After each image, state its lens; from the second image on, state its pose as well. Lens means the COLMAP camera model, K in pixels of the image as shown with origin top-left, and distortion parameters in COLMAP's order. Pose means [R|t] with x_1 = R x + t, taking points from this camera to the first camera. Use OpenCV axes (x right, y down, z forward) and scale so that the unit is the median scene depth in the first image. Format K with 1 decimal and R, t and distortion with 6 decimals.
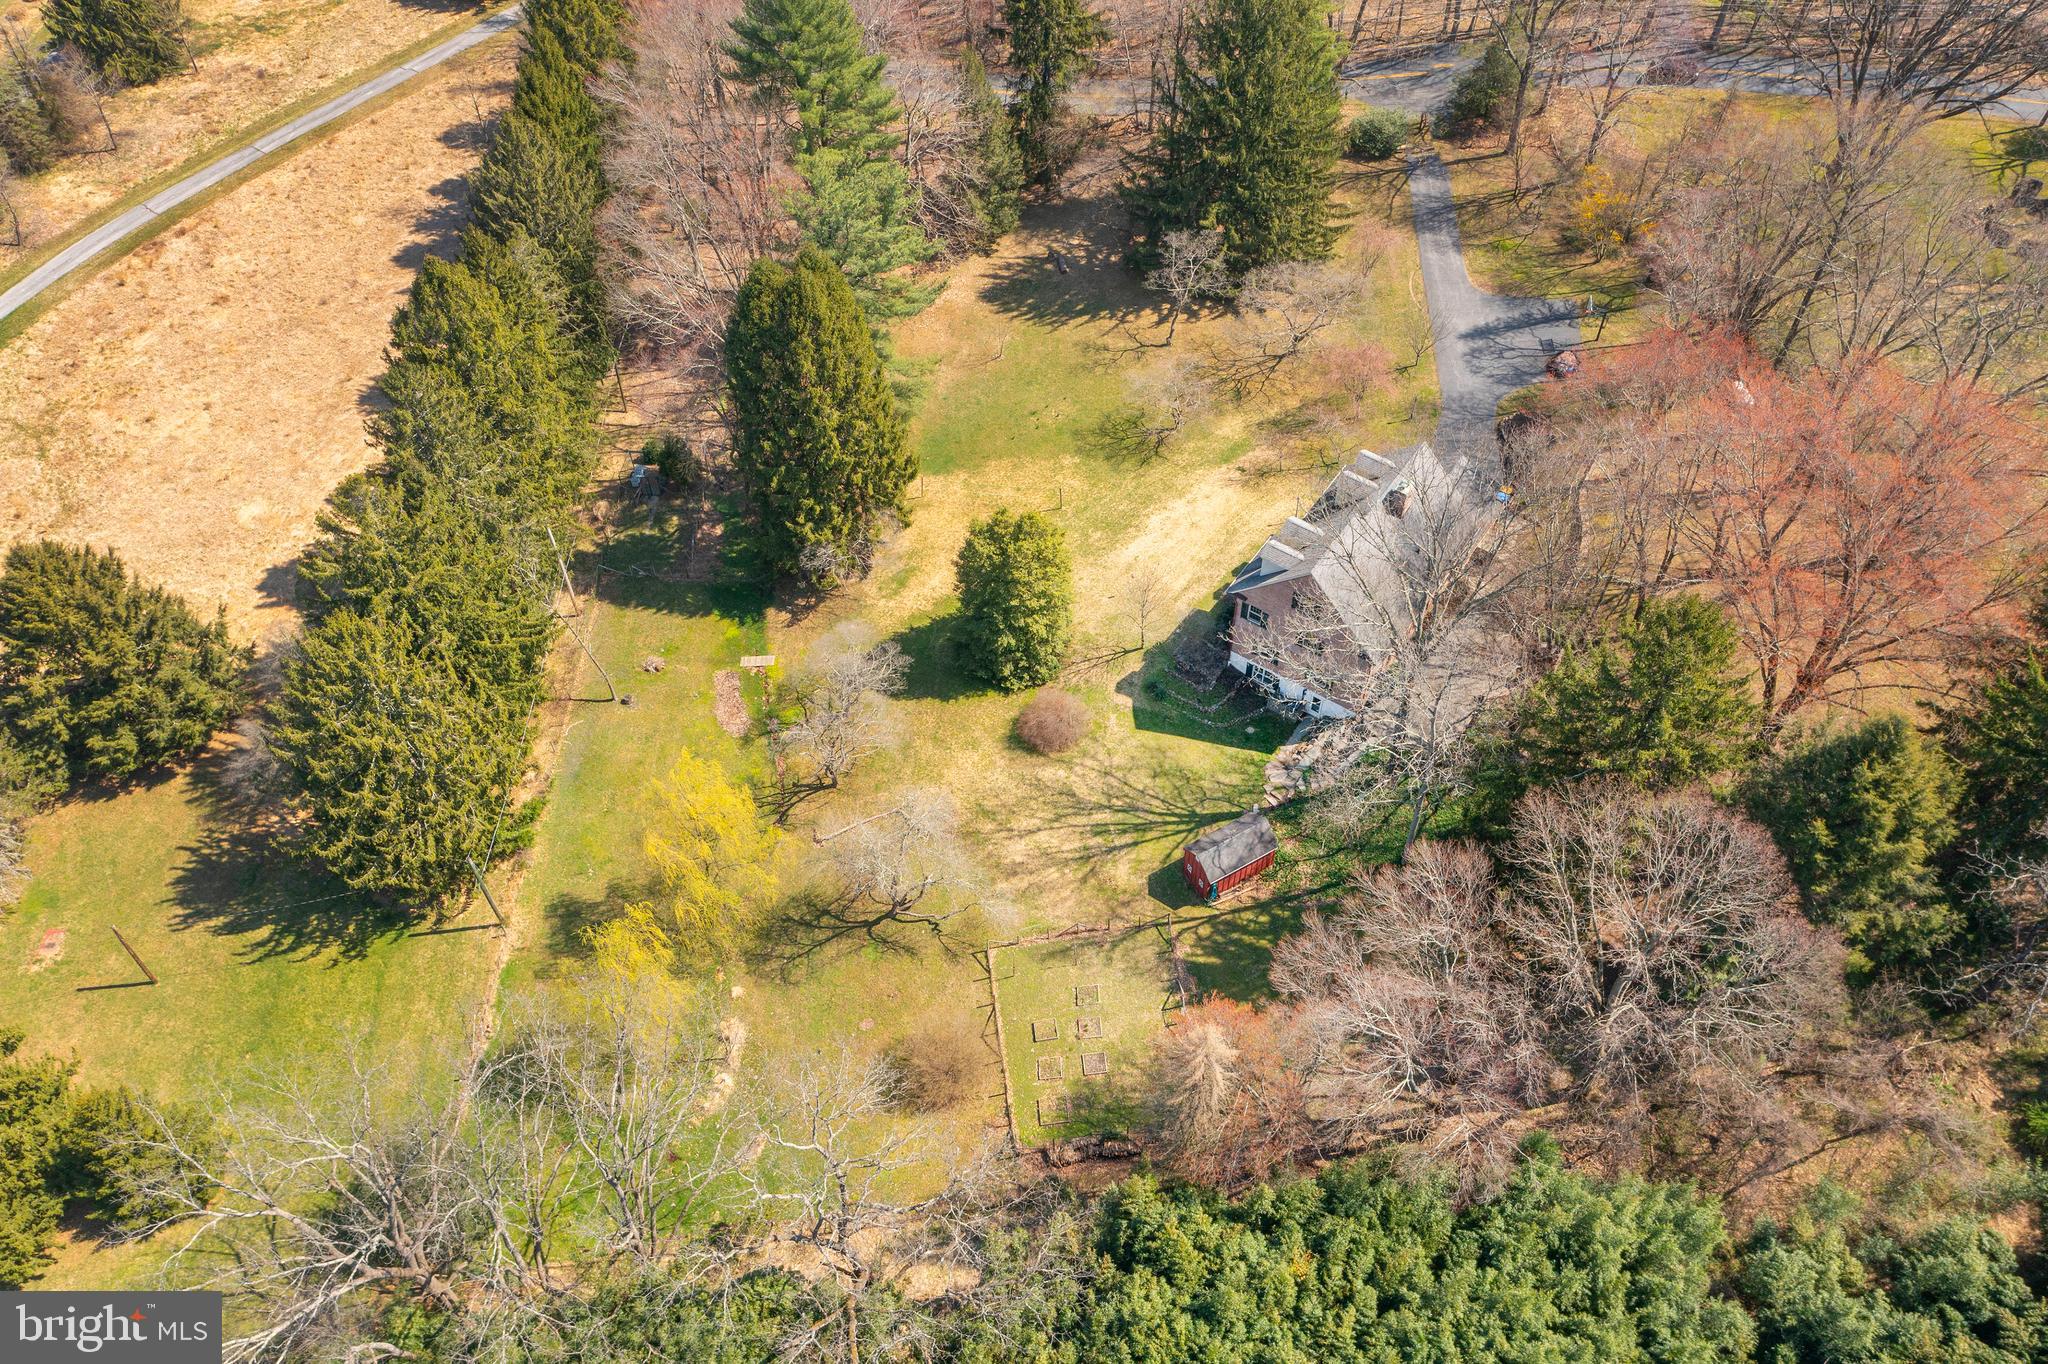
lens RADIAL K [[1628.5, 0, 1044.6], [0, 1628.5, 680.0], [0, 0, 1]] dist [-0.011321, 0.013303]
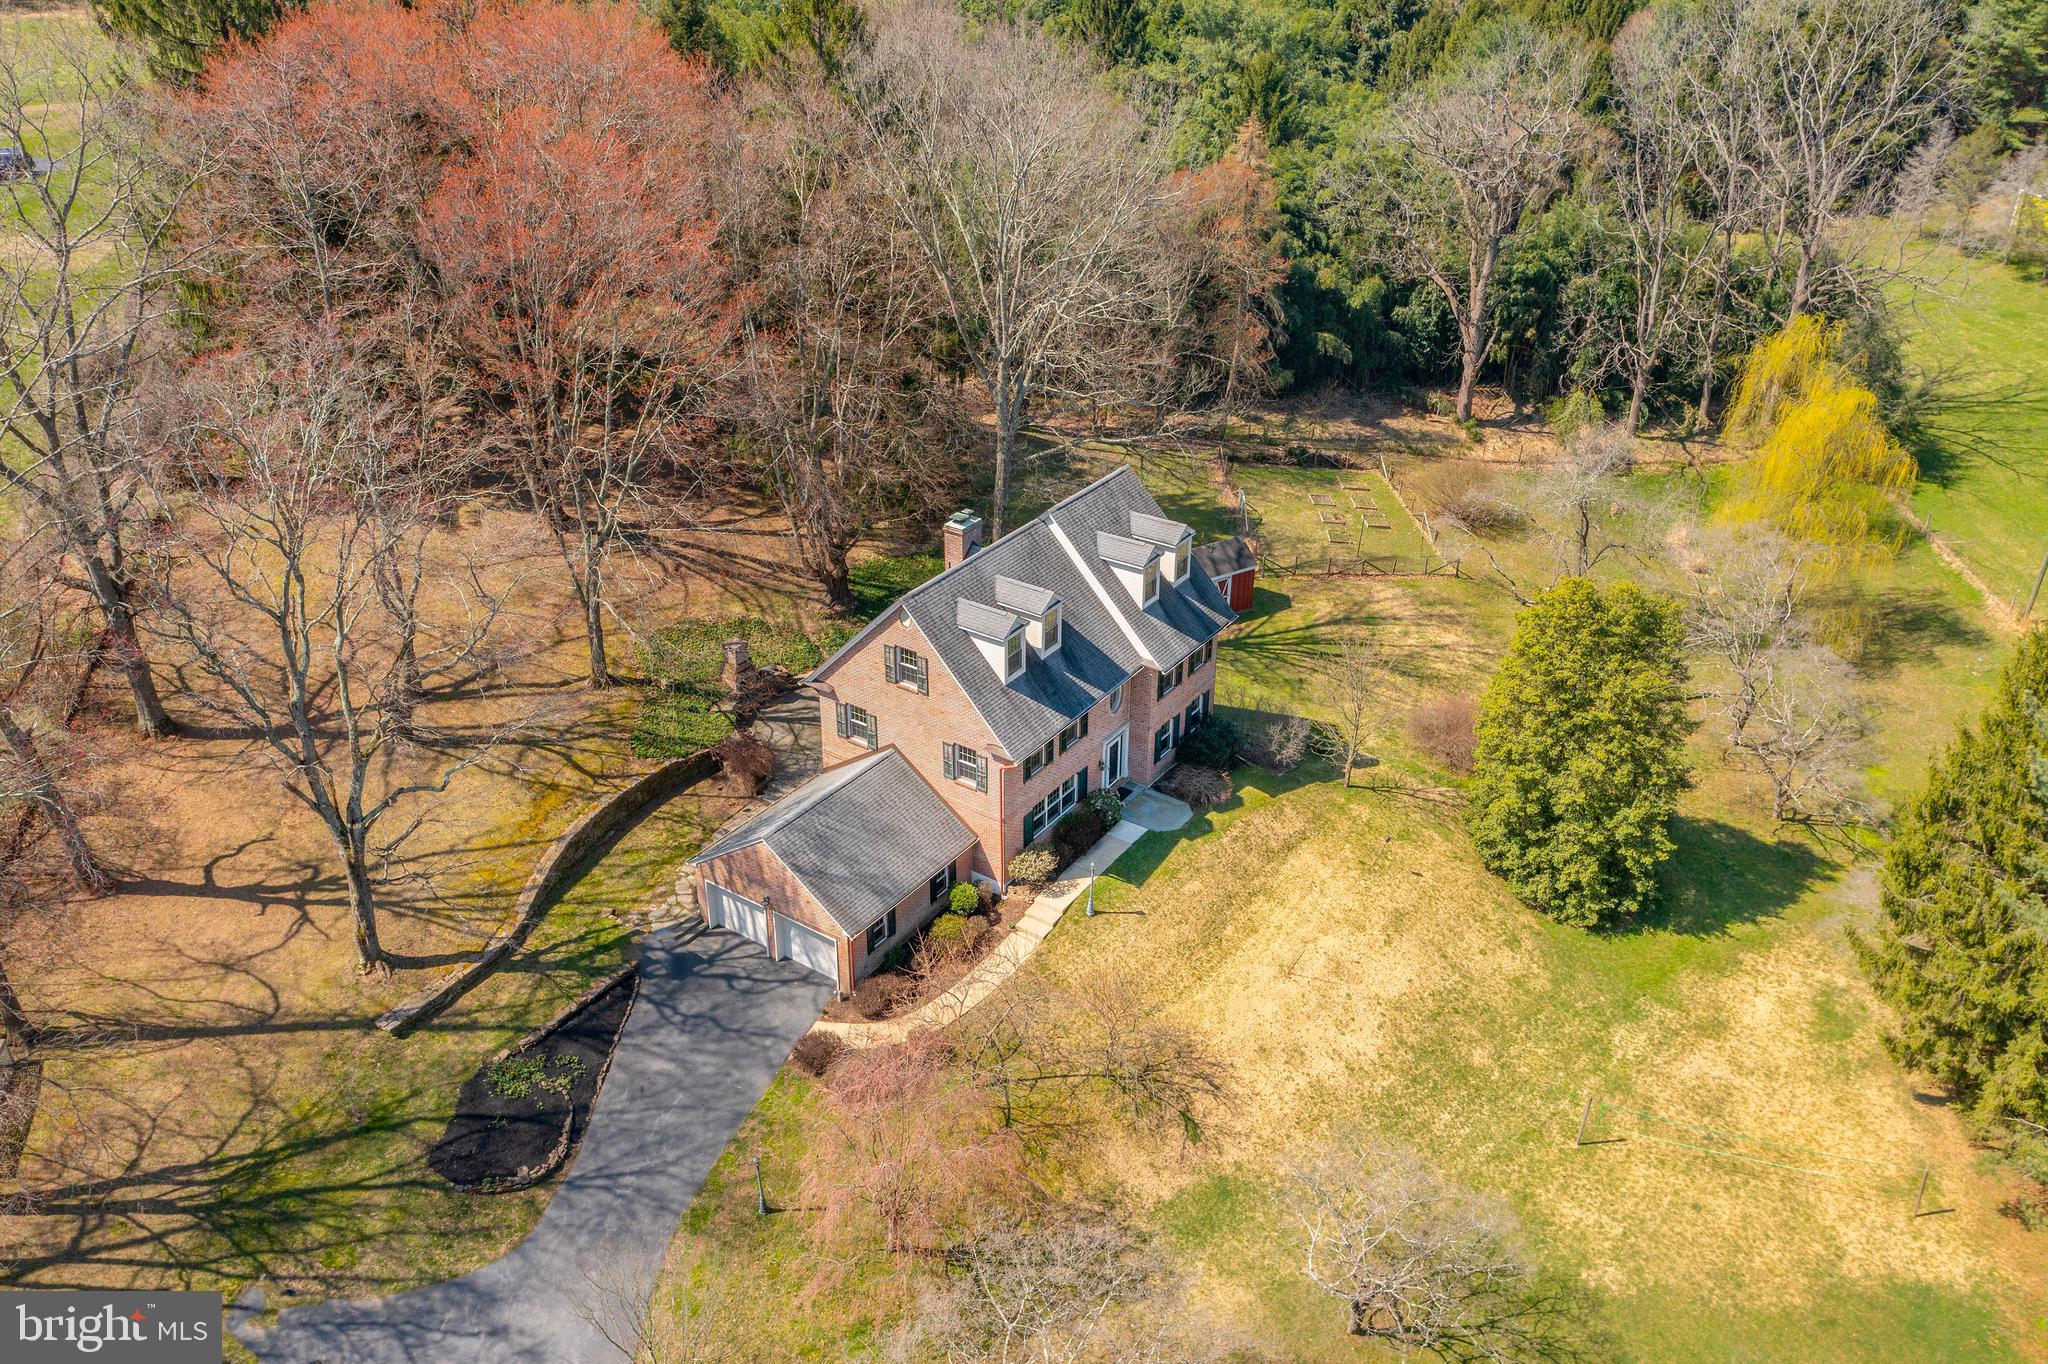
lens RADIAL K [[1628.5, 0, 1012.8], [0, 1628.5, 650.7], [0, 0, 1]] dist [-0.011321, 0.013303]
pose [[-0.999901, 0.008181, 0.011446, 0.185241], [0.012649, 0.166511, 0.985958, -0.664006], [0.006161, 0.986006, -0.166598, 1.086823]]
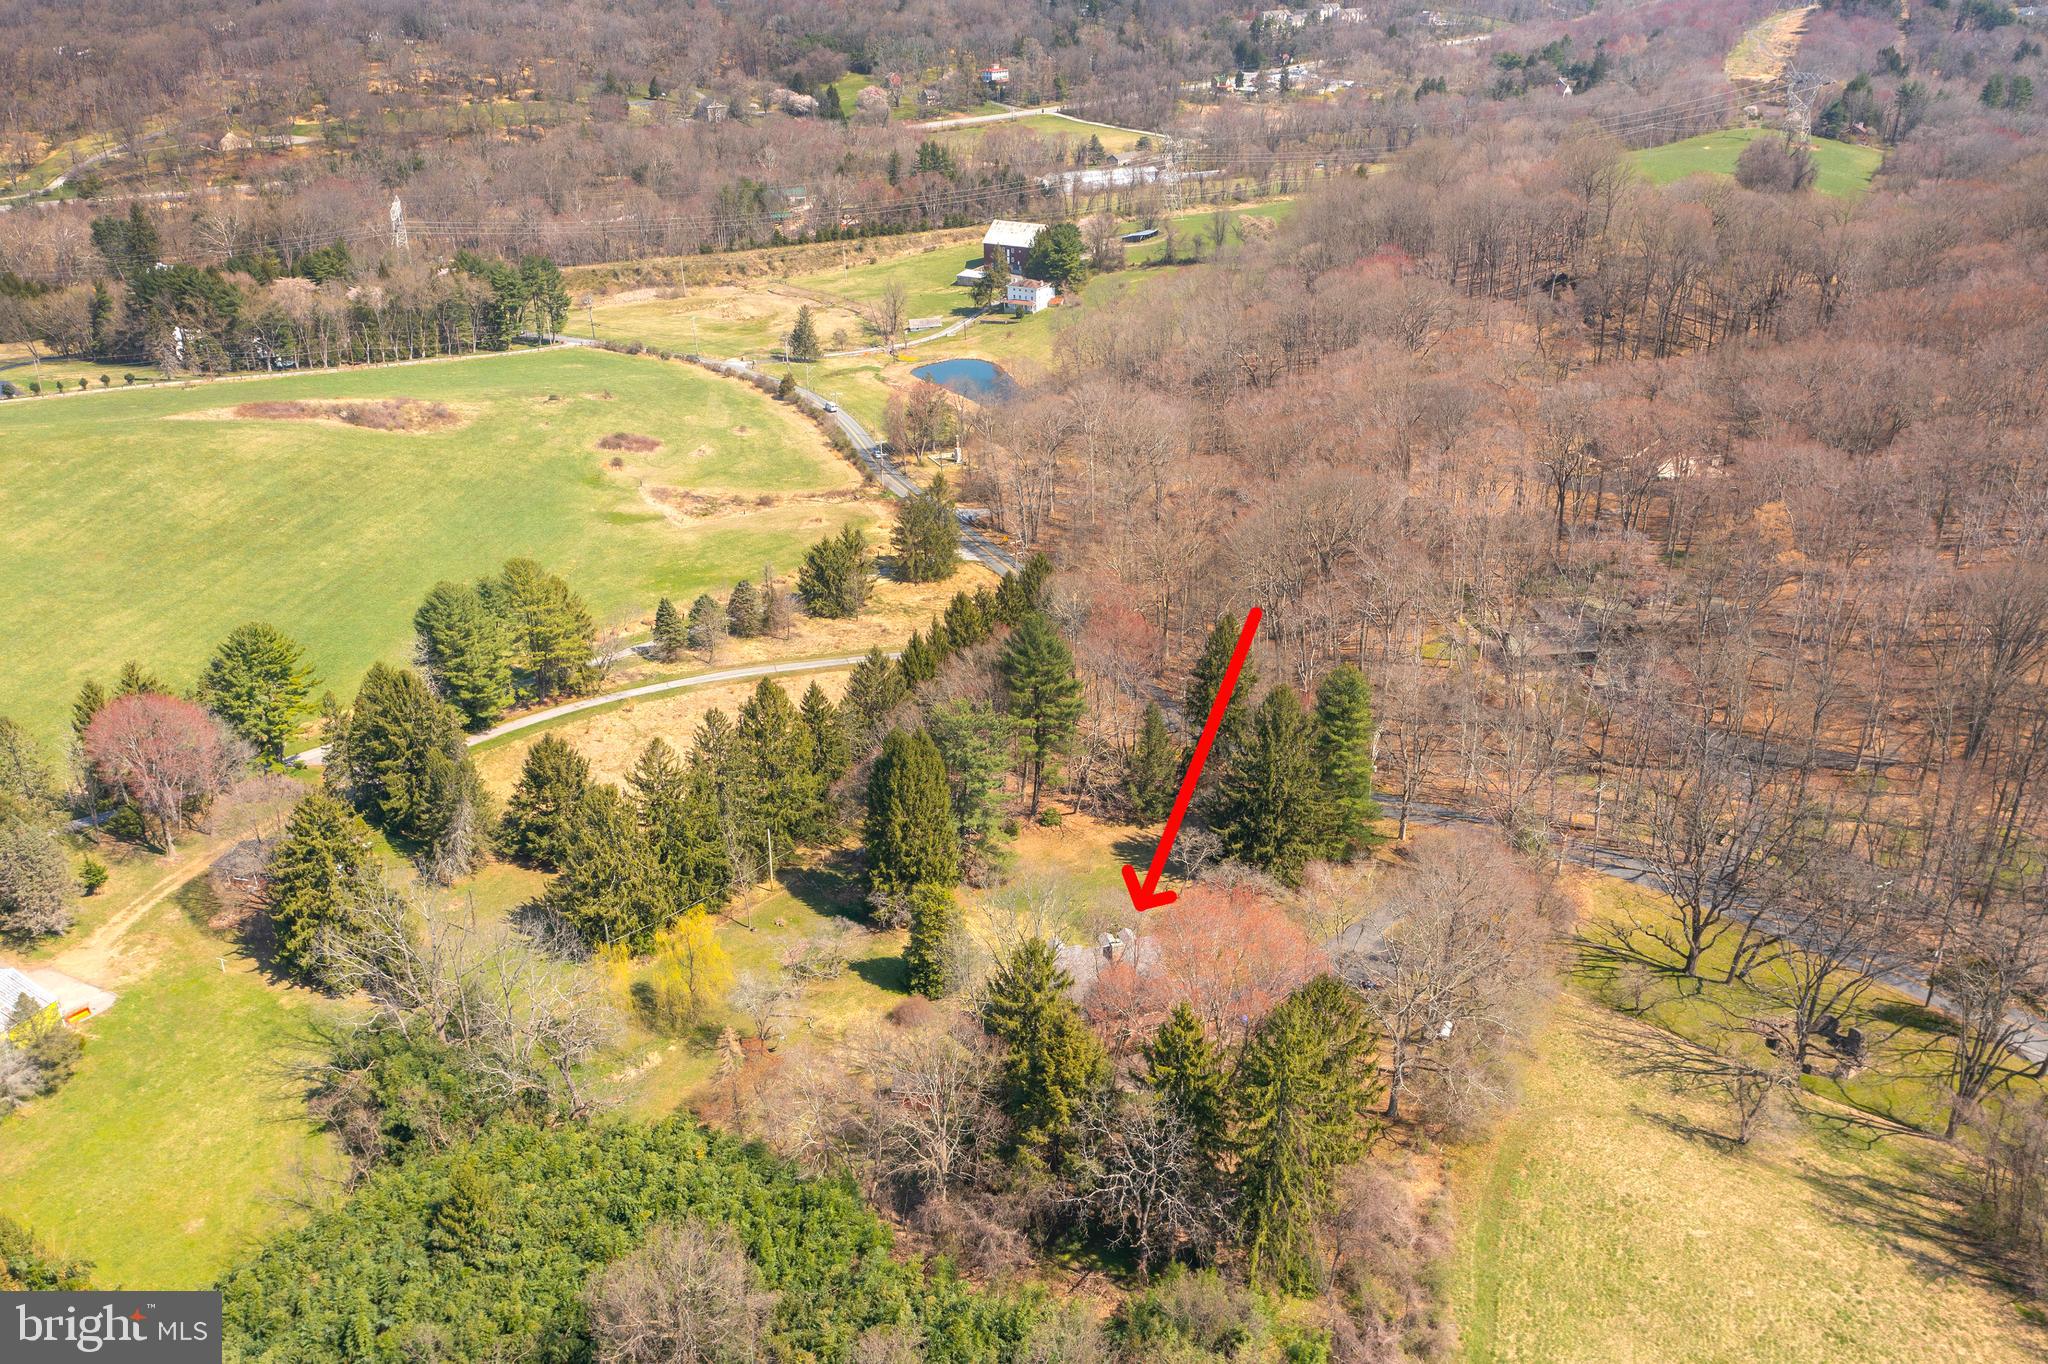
lens RADIAL K [[1628.5, 0, 1025.4], [0, 1628.5, 680.9], [0, 0, 1]] dist [-0.011321, 0.013303]
pose [[0.808111, 0.270876, -0.523052, 0.894114], [-0.472701, 0.828042, -0.301497, 0.194312], [0.351441, 0.490890, 0.797193, -0.480276]]
